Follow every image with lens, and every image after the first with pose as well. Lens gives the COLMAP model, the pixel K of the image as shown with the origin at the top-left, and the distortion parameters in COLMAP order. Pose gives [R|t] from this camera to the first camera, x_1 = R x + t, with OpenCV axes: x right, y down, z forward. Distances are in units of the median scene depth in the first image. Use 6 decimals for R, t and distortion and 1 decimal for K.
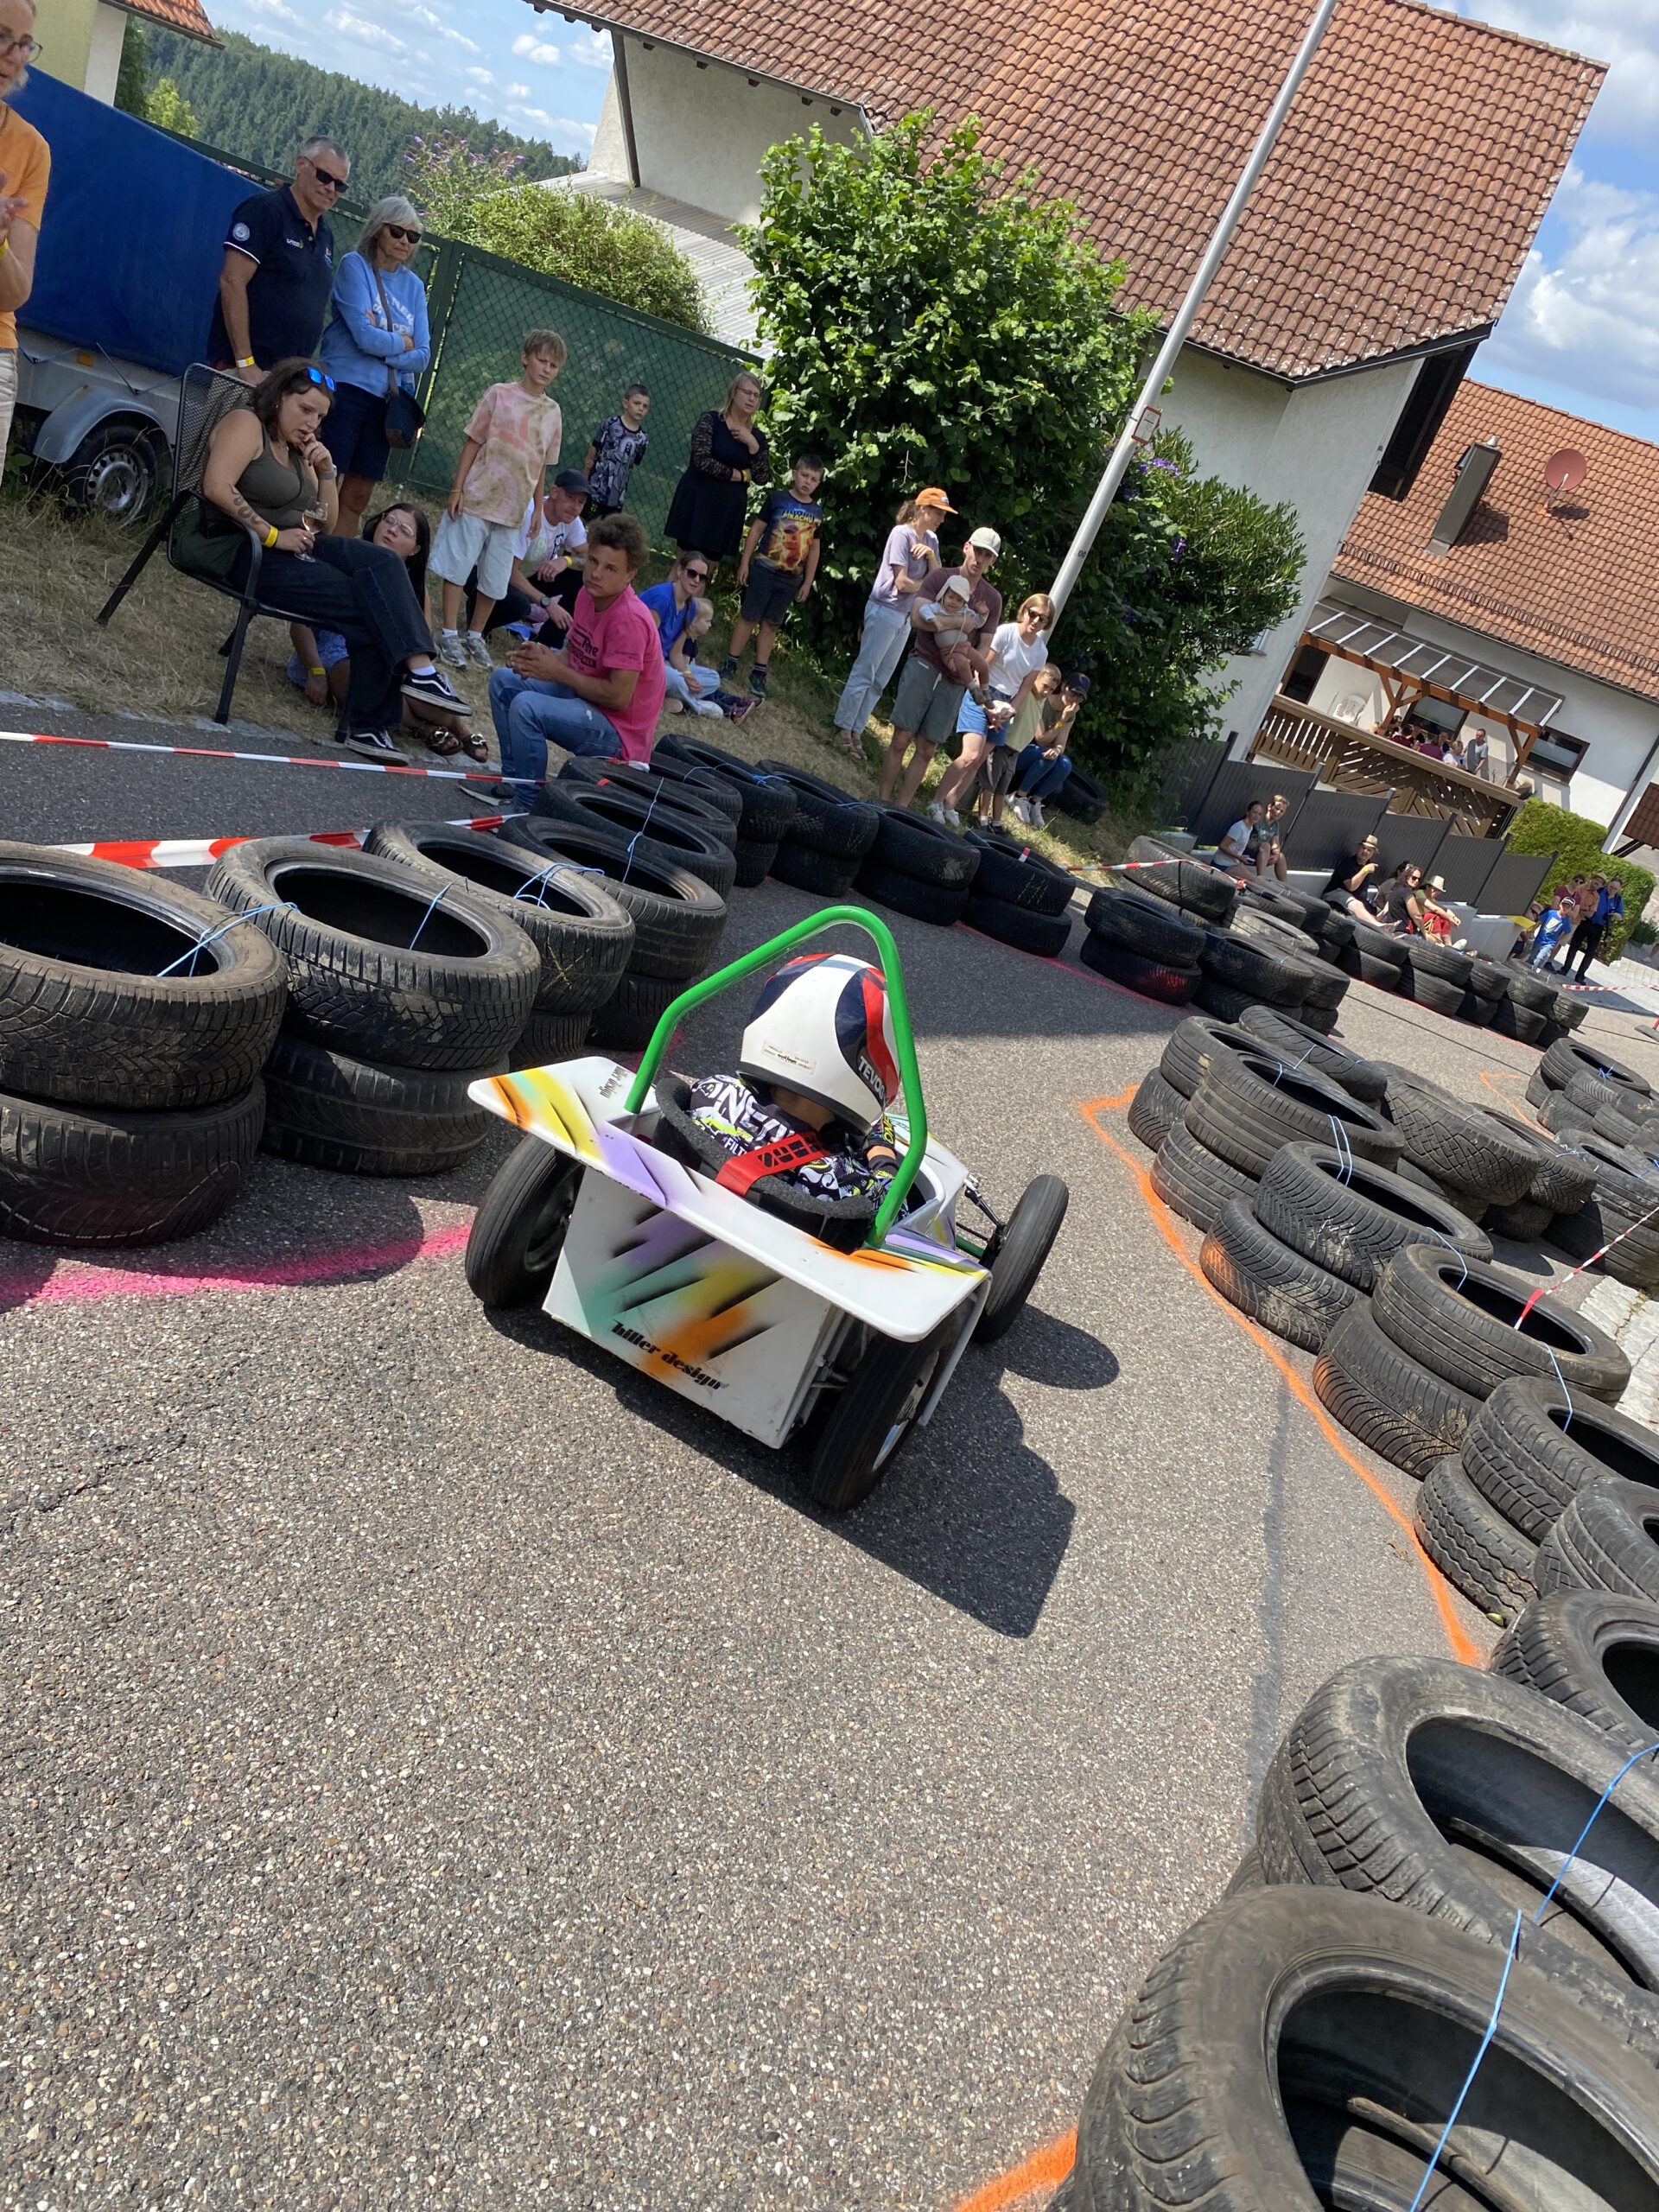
lens RADIAL K [[1700.0, 0, 825.0], [0, 1700.0, 1097.9], [0, 0, 1]] dist [0.006976, 0.009260]
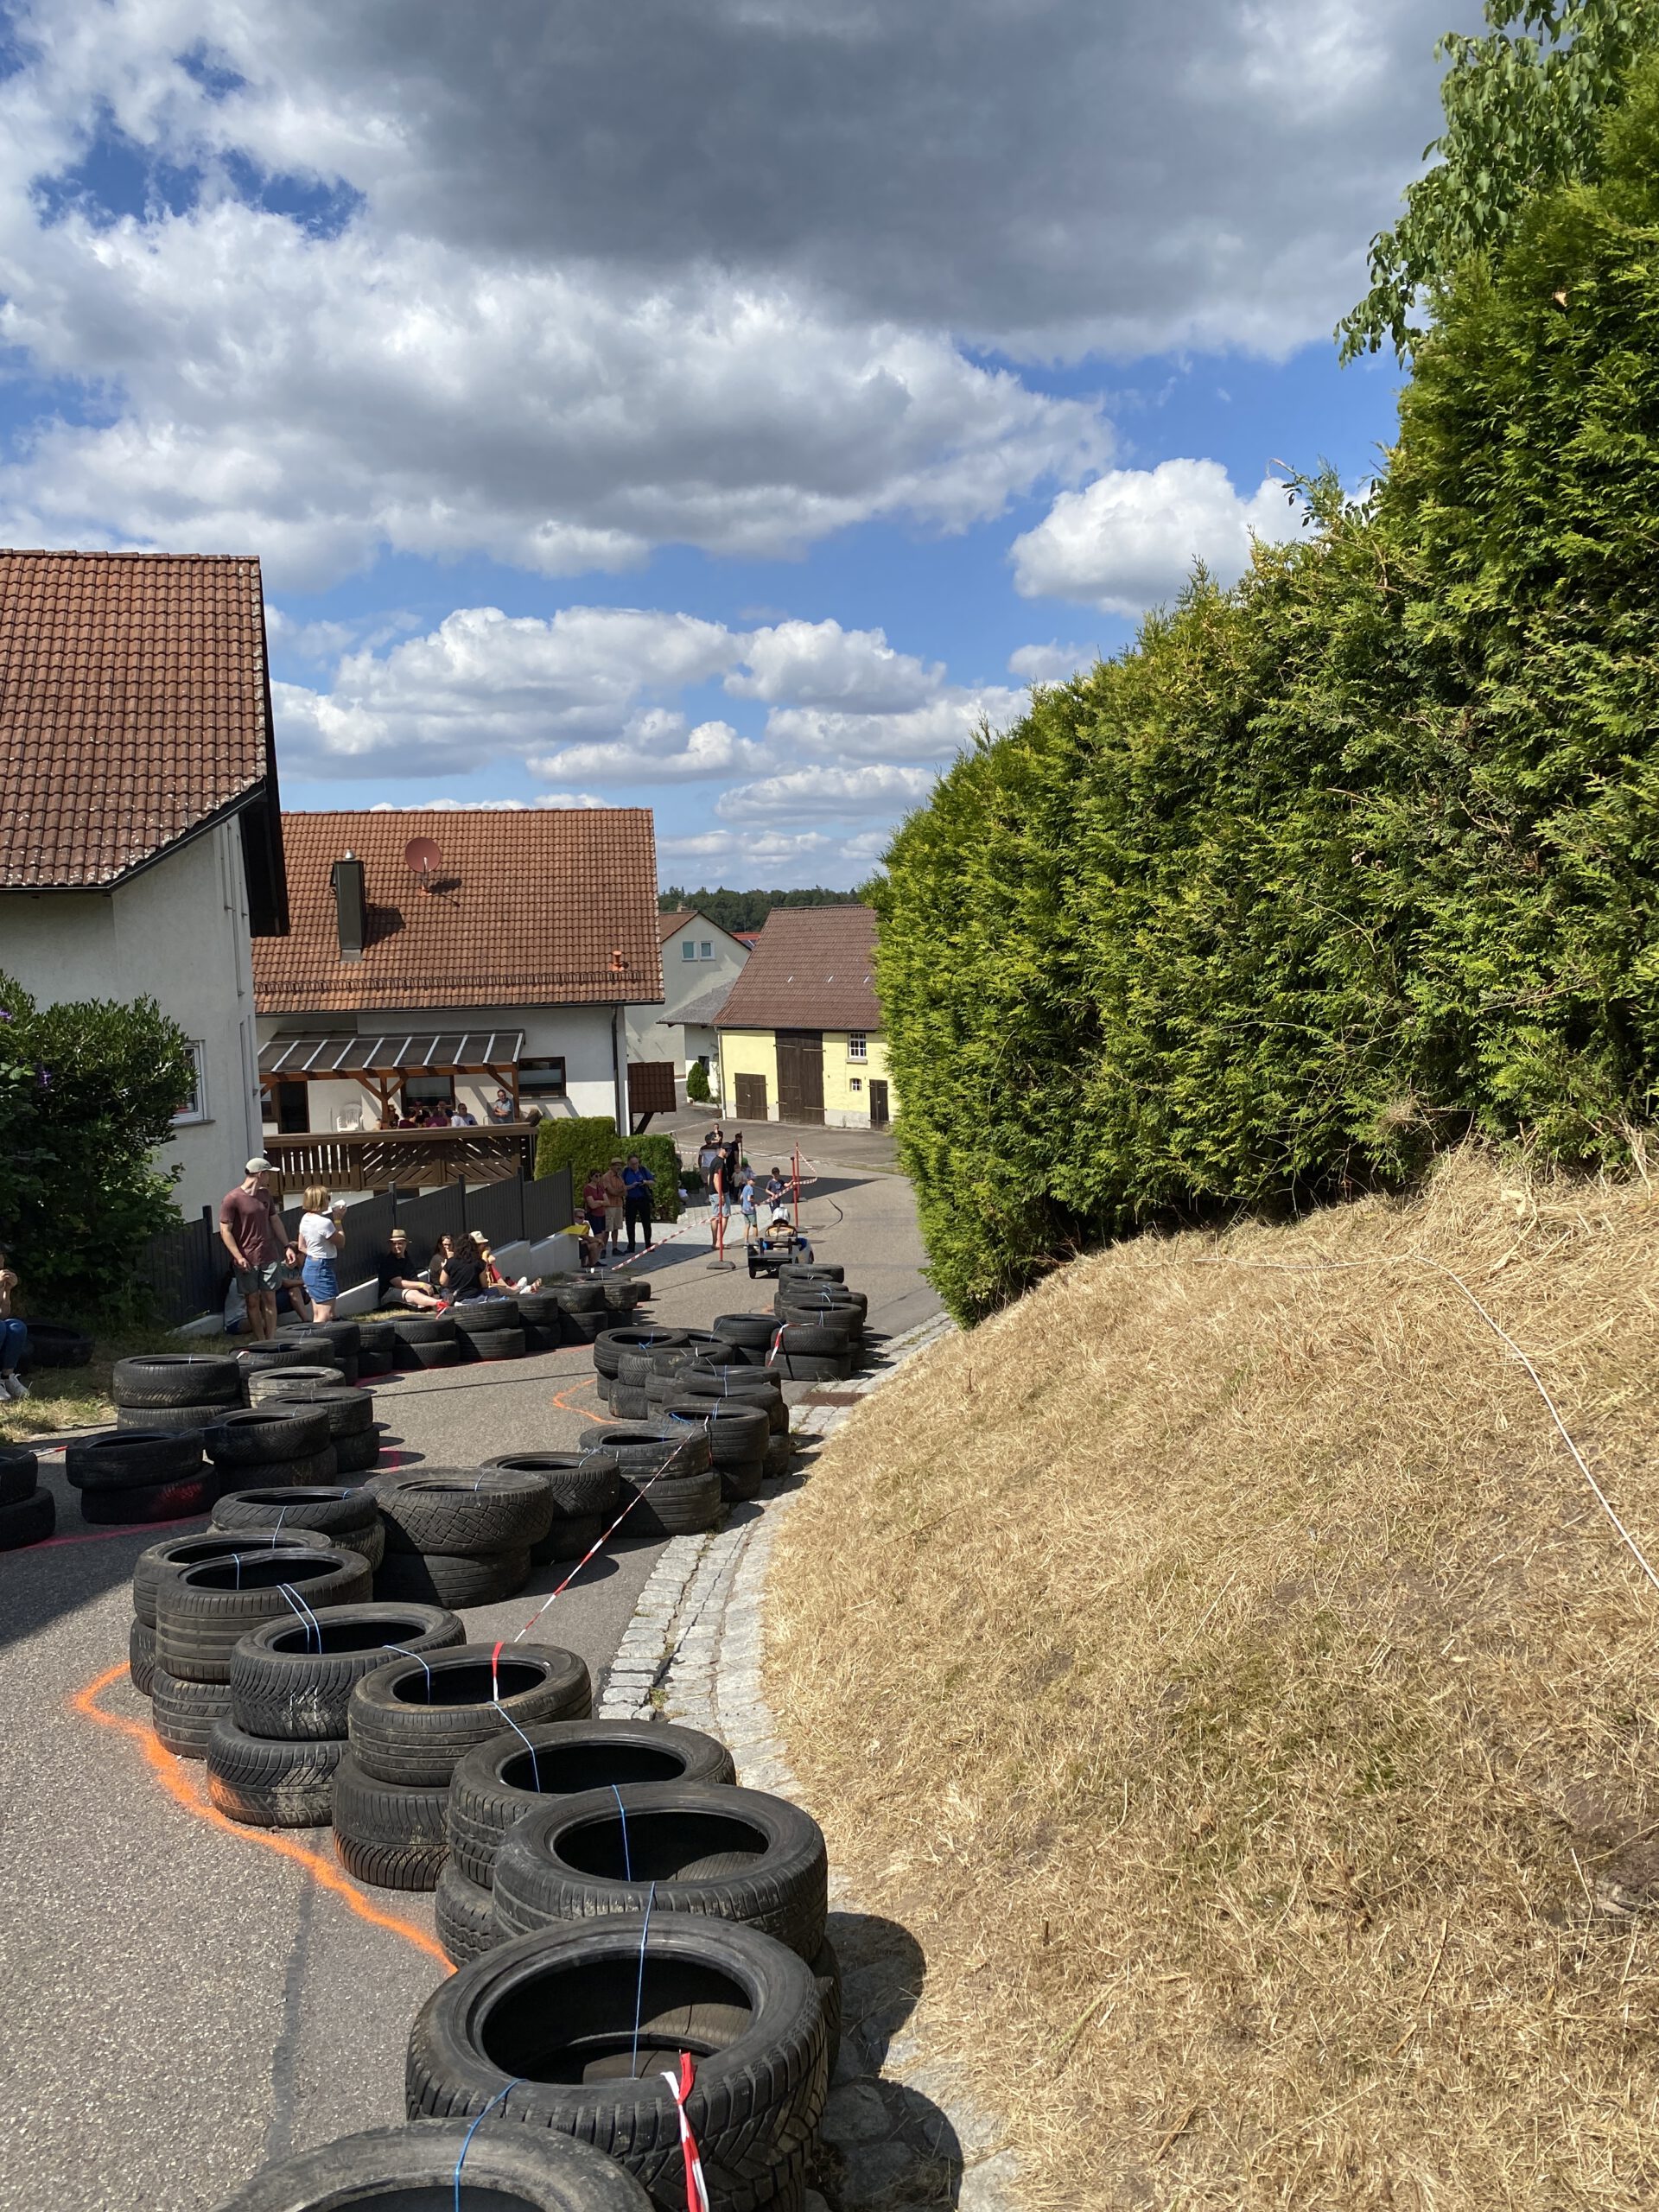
lens RADIAL K [[1702.1, 0, 842.8], [0, 1702.1, 1091.1], [0, 0, 1]] dist [0.040298, -0.060094]
pose [[0.770350, -0.403531, 0.493685, 0.086780], [0.507215, 0.857006, -0.090959, 0.010634], [-0.386386, 0.320474, 0.864871, -0.049012]]
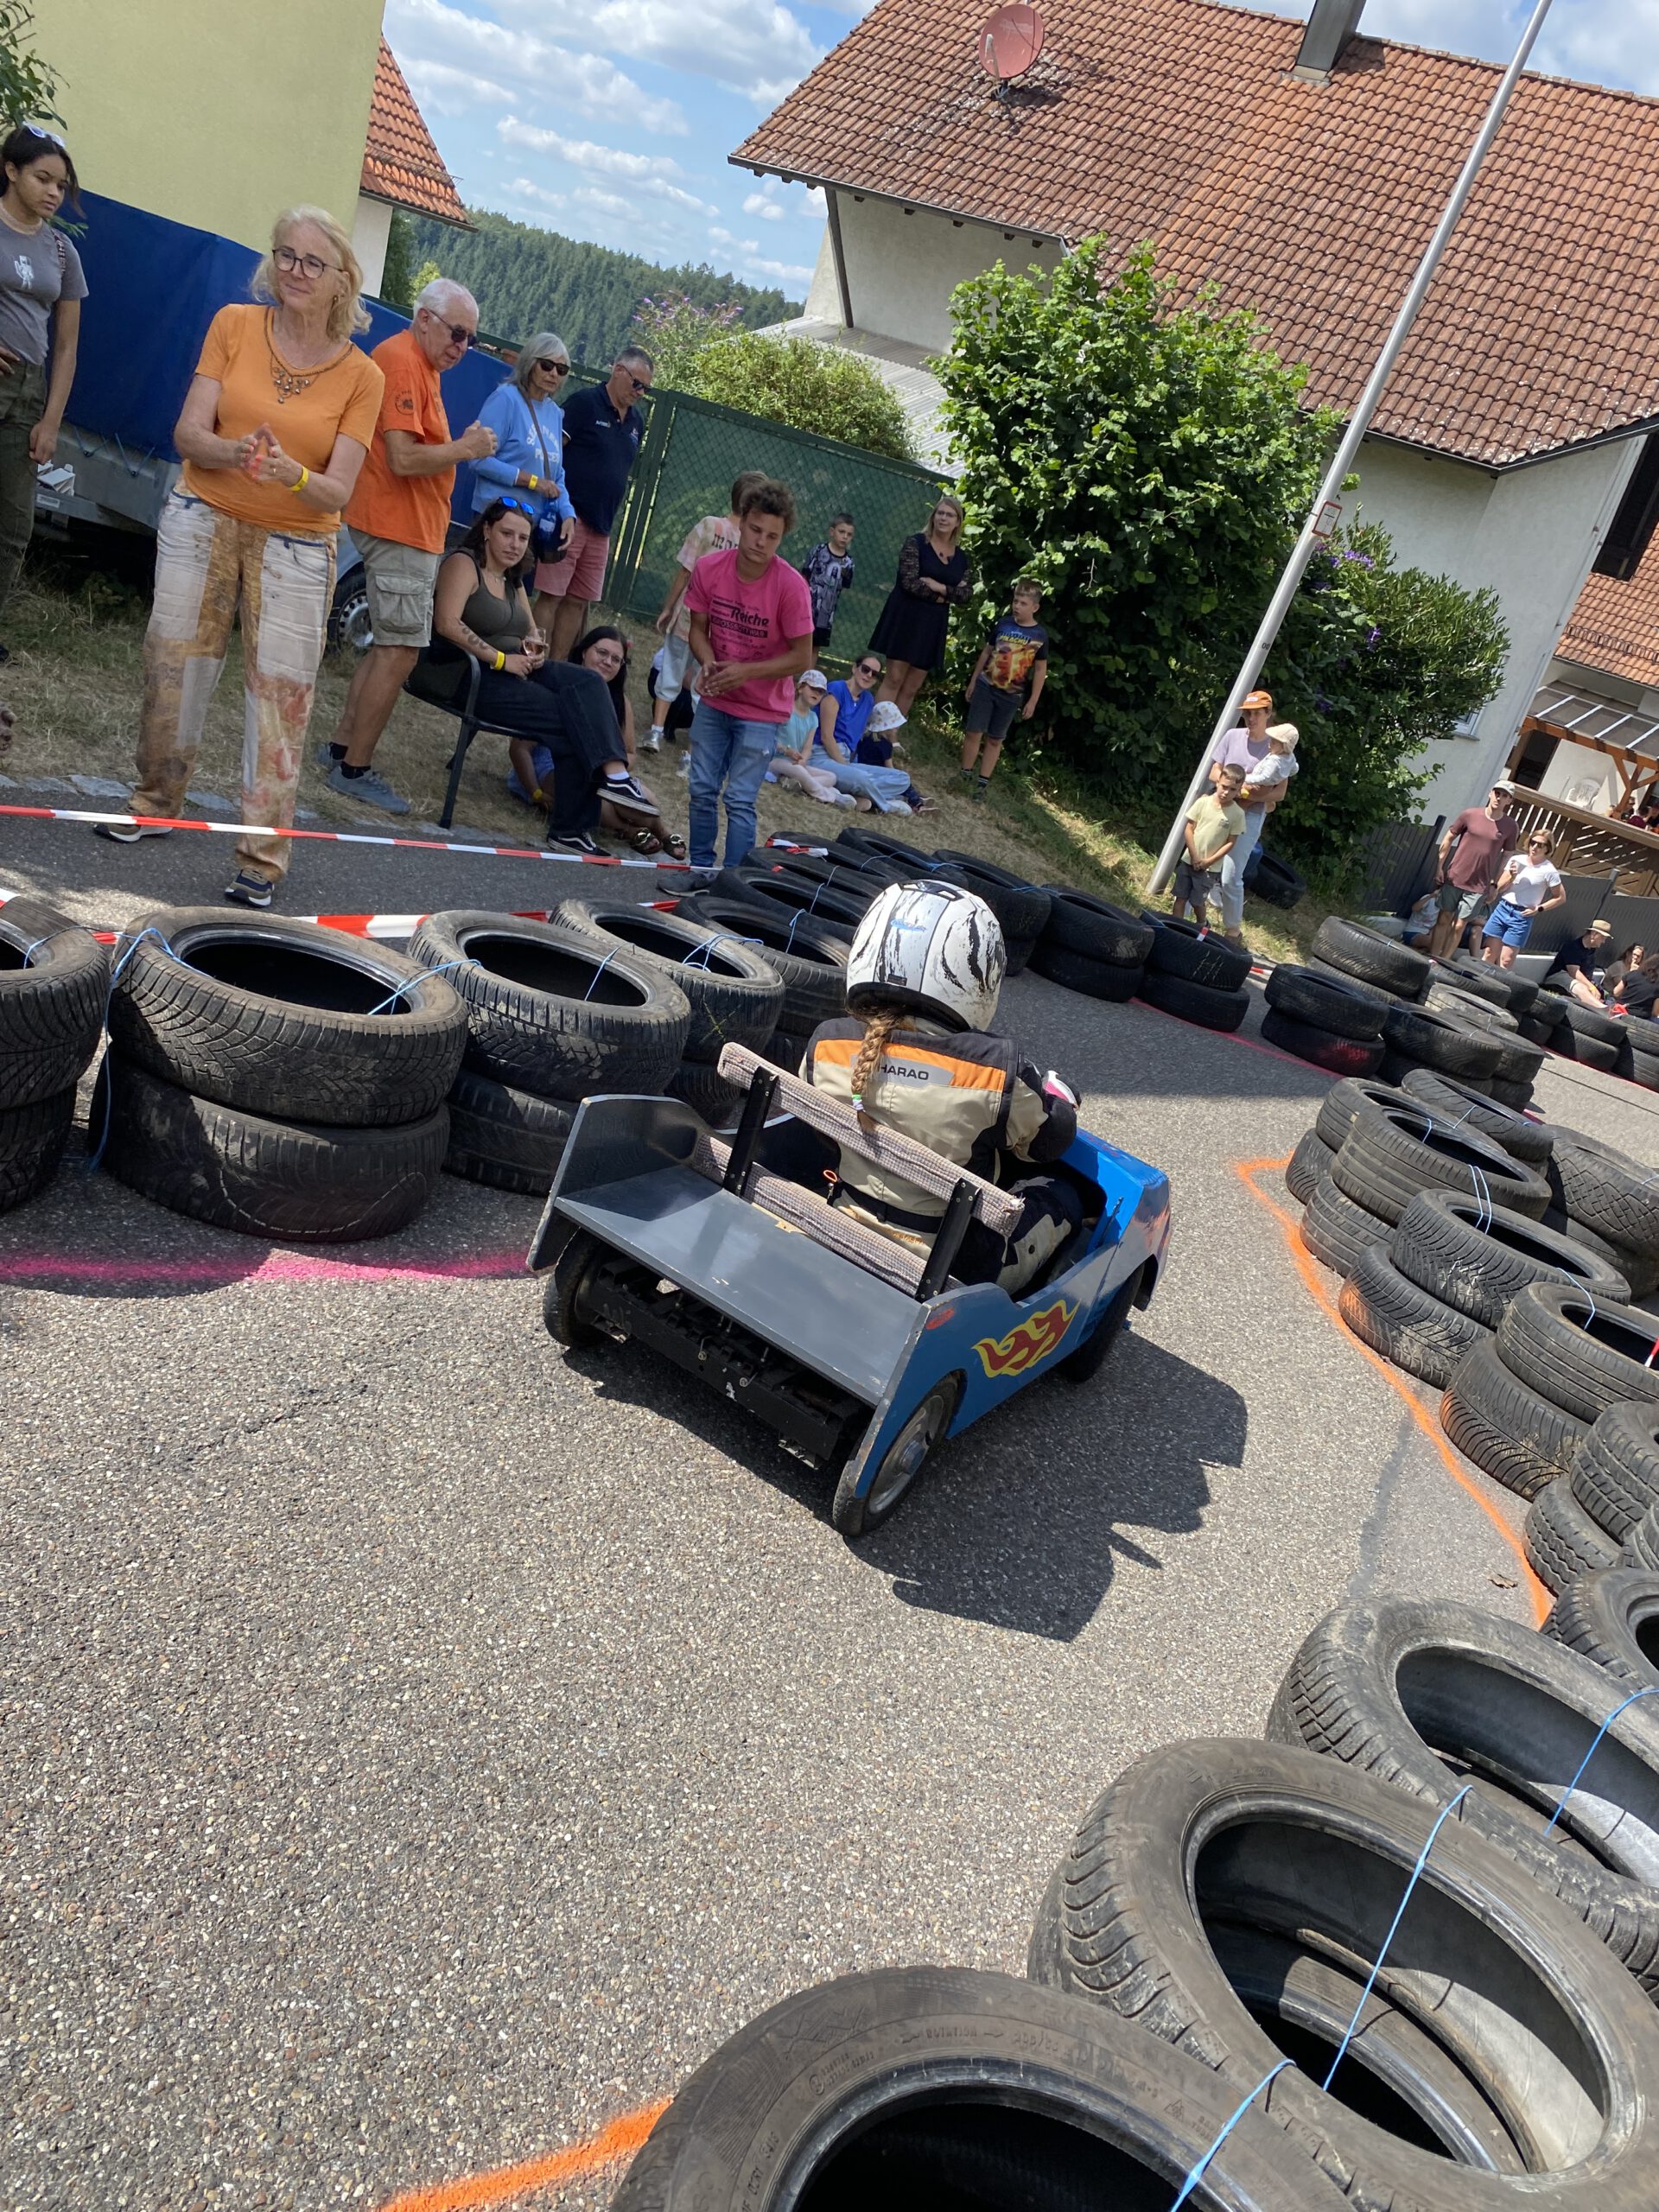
lens RADIAL K [[1698.1, 0, 824.0], [0, 1698.1, 1106.1], [0, 0, 1]] dist [0.015636, -0.000391]
pose [[0.990536, -0.009063, -0.136951, 0.025925], [0.001098, 0.998309, -0.058126, 0.016964], [0.137246, 0.057426, 0.988871, -0.035828]]
